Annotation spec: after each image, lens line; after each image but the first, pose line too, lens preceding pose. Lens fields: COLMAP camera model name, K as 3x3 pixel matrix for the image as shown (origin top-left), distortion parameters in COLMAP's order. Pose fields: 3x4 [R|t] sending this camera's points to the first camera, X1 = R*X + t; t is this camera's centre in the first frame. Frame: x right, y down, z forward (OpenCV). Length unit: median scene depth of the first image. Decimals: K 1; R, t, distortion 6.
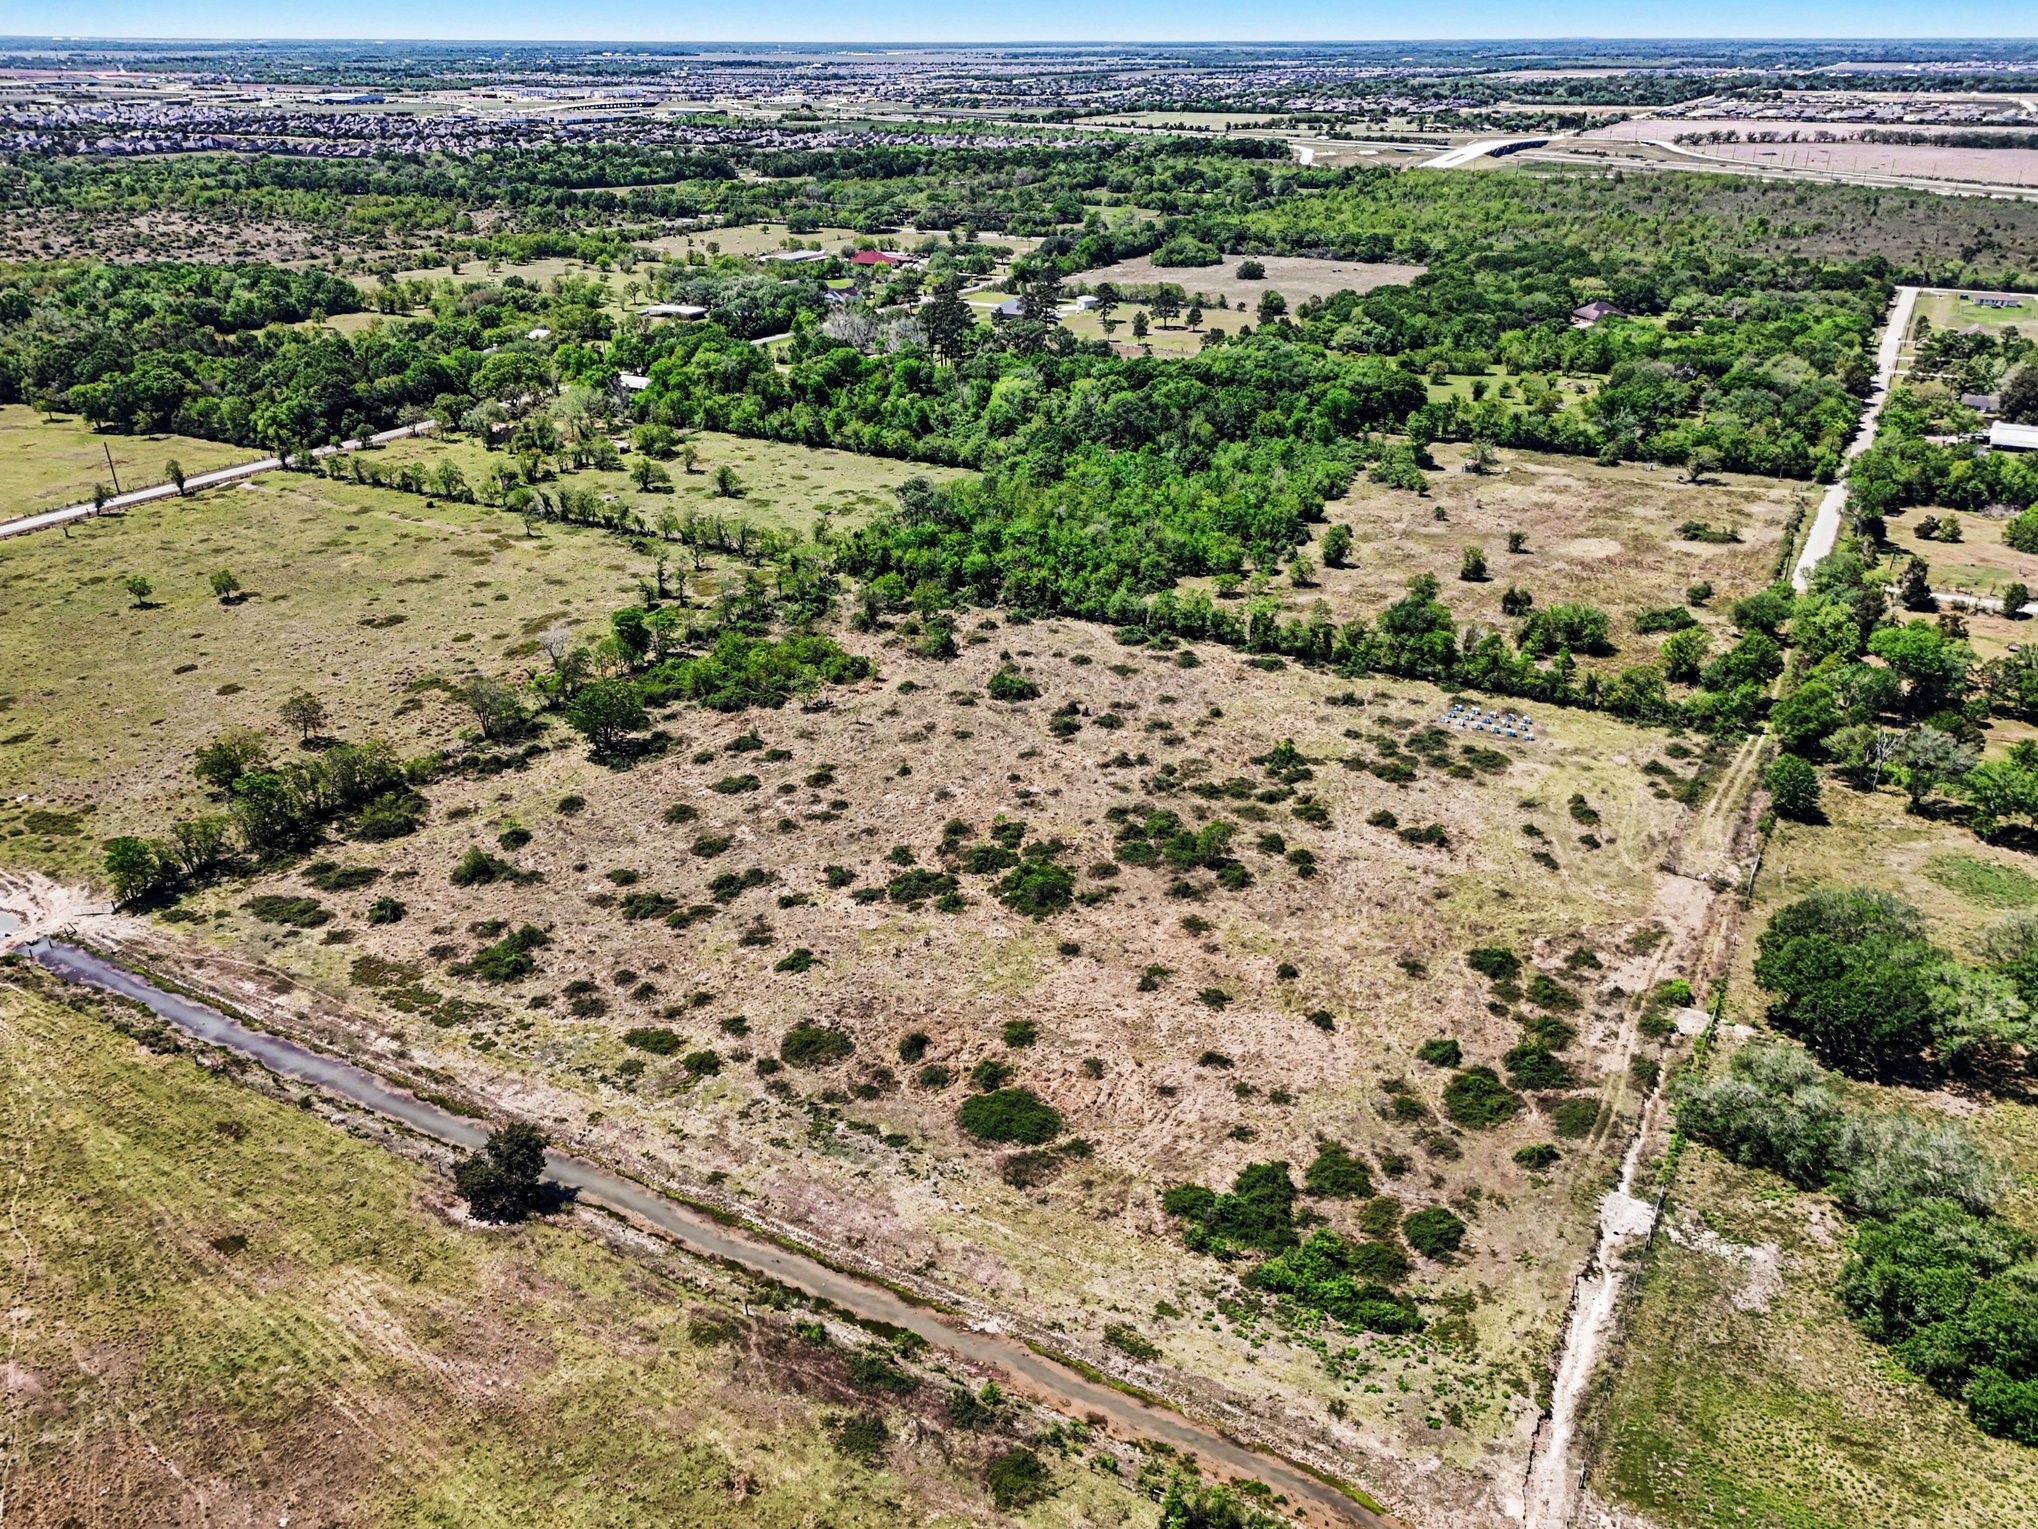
lens RADIAL K [[1513.3, 0, 1026.9], [0, 1513.3, 778.0], [0, 0, 1]] dist [0.059767, -0.057039]
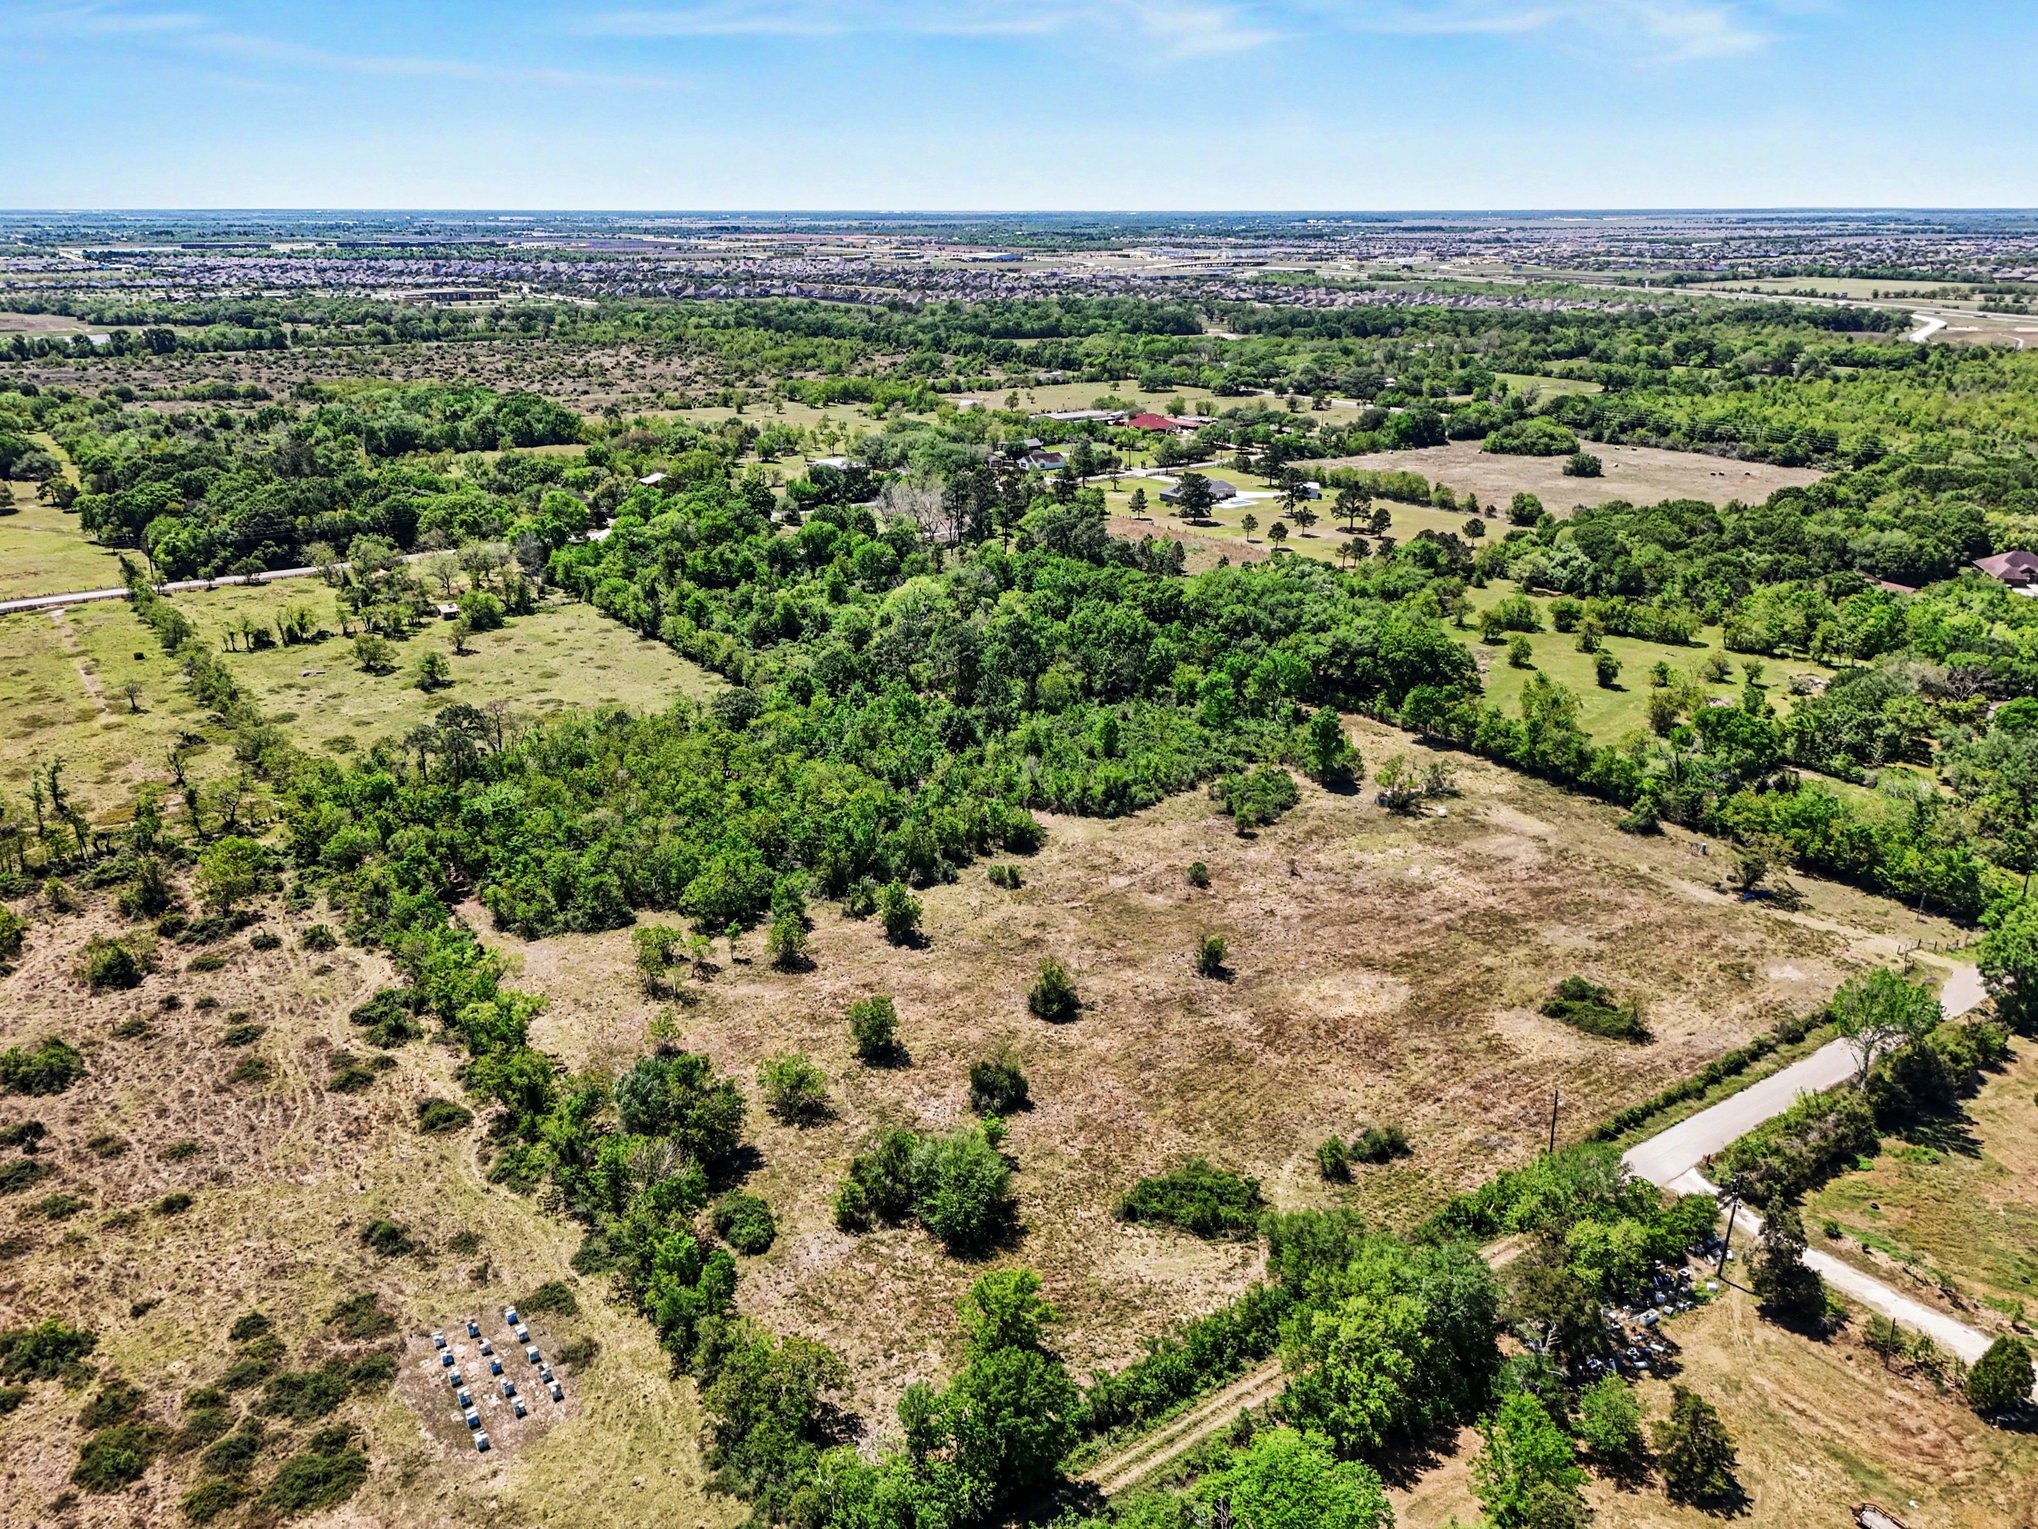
lens RADIAL K [[1513.3, 0, 1010.0], [0, 1513.3, 764.6], [0, 0, 1]] dist [0.059767, -0.057039]
pose [[0.902311, 0.150695, -0.403889, 0.549278], [-0.190281, 0.979926, -0.059476, -0.205471], [0.386819, 0.130518, 0.912872, 0.497881]]
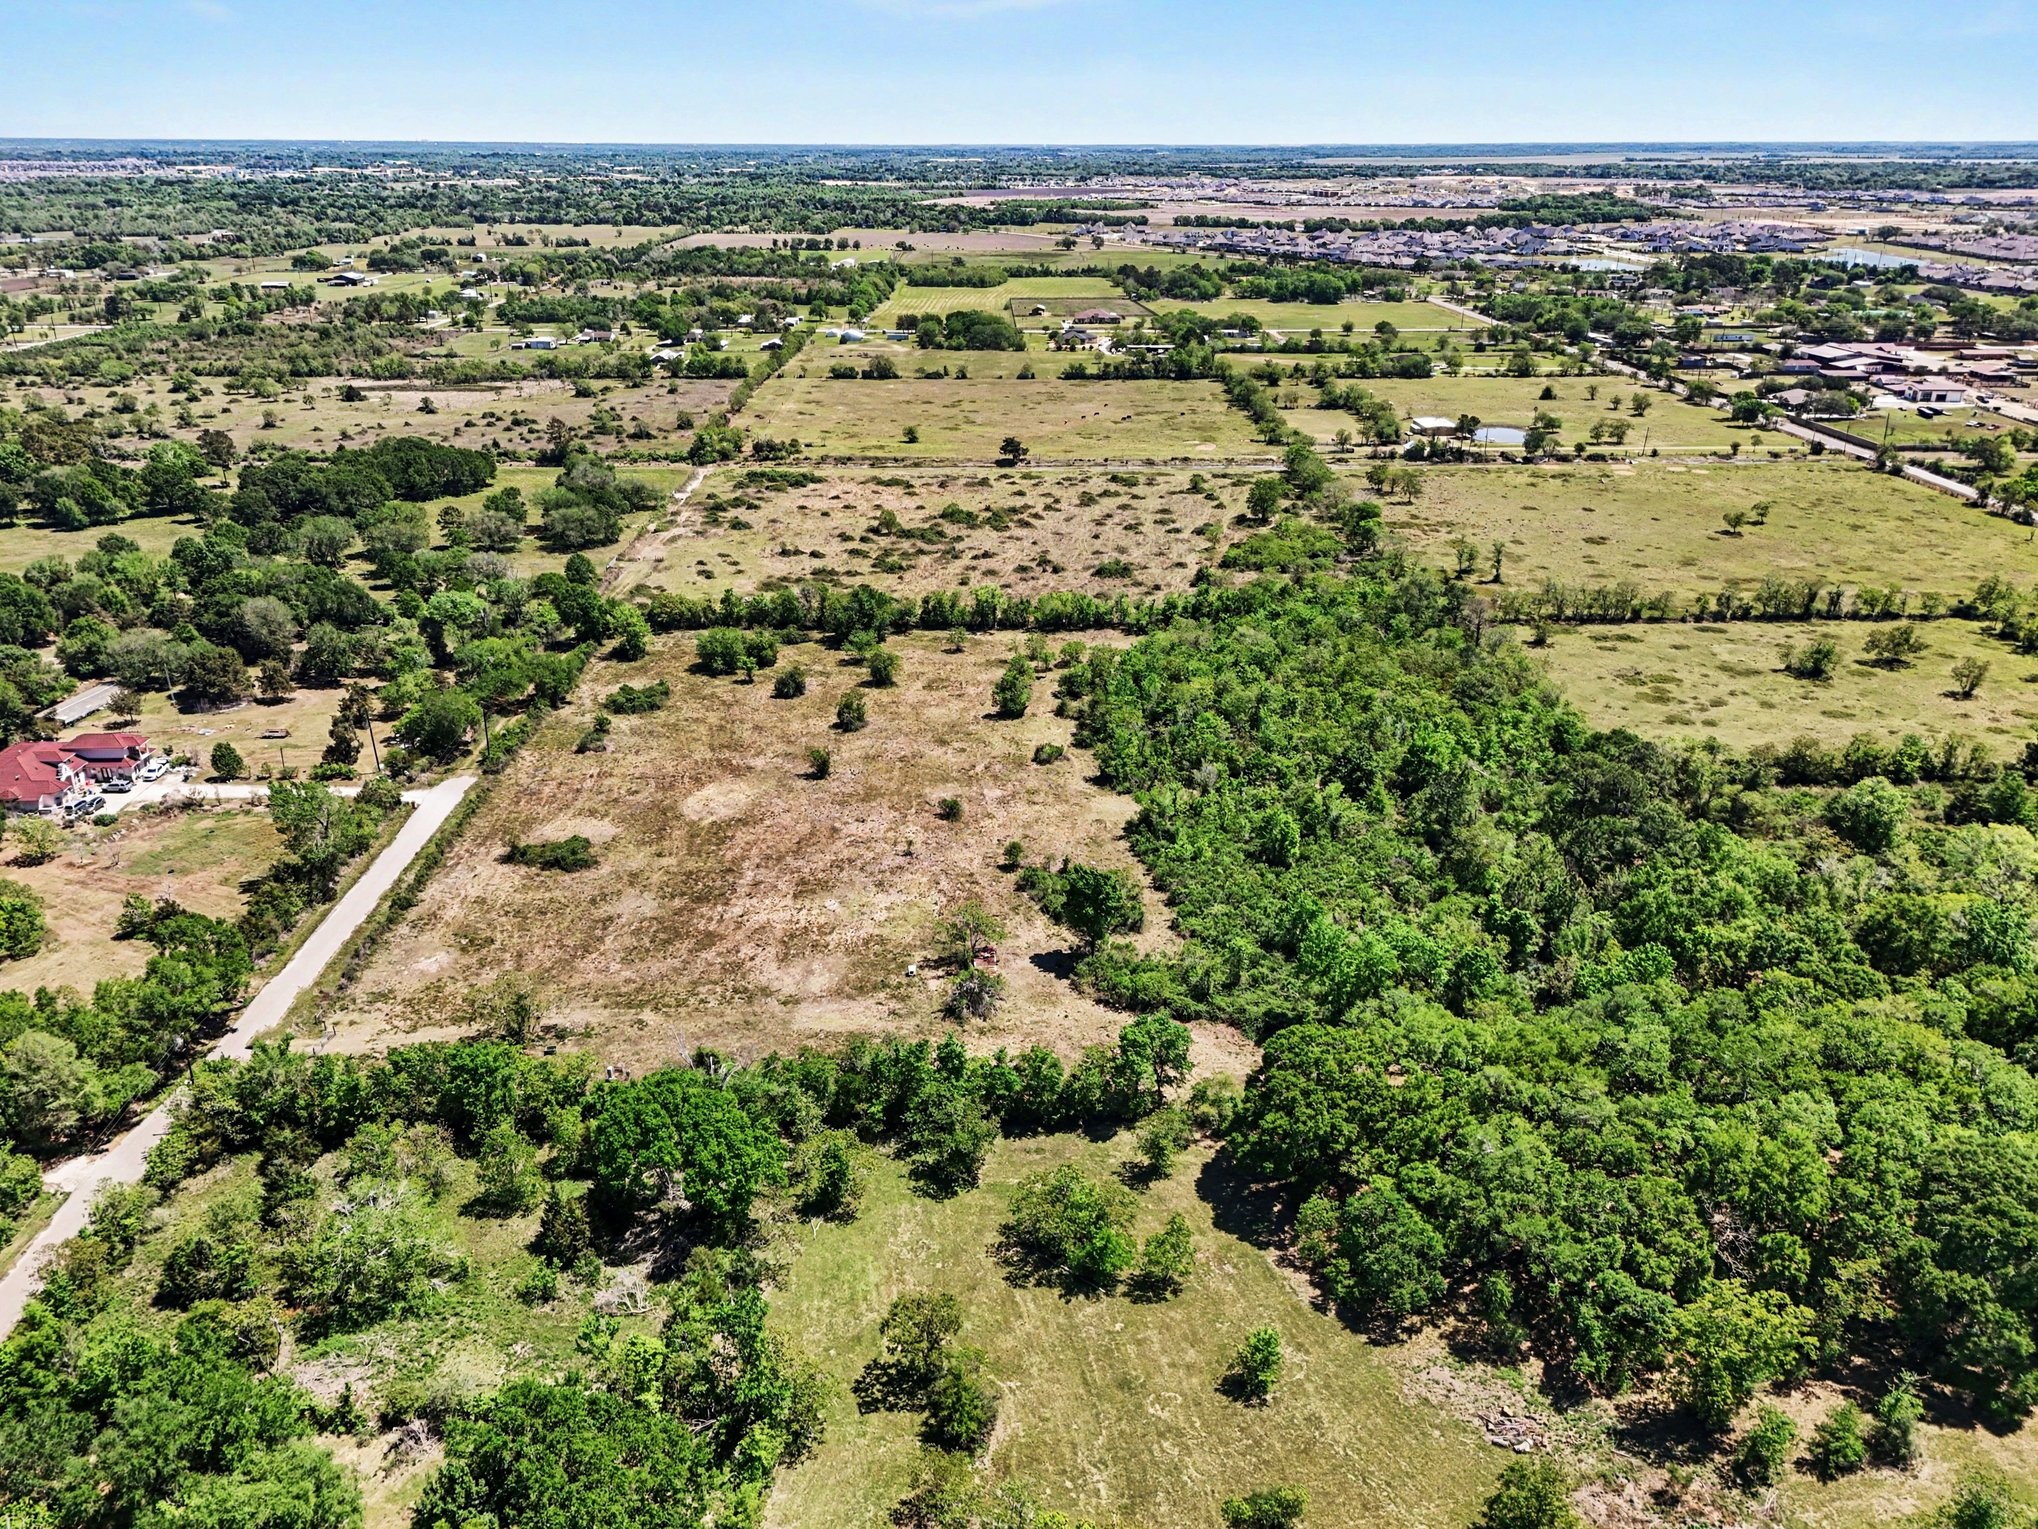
lens RADIAL K [[1513.3, 0, 1023.8], [0, 1513.3, 767.8], [0, 0, 1]] dist [0.059767, -0.057039]
pose [[-0.858173, 0.197373, -0.473902, 0.675374], [-0.223030, 0.688121, 0.690469, -0.787308], [0.462381, 0.698236, -0.546506, 1.671887]]
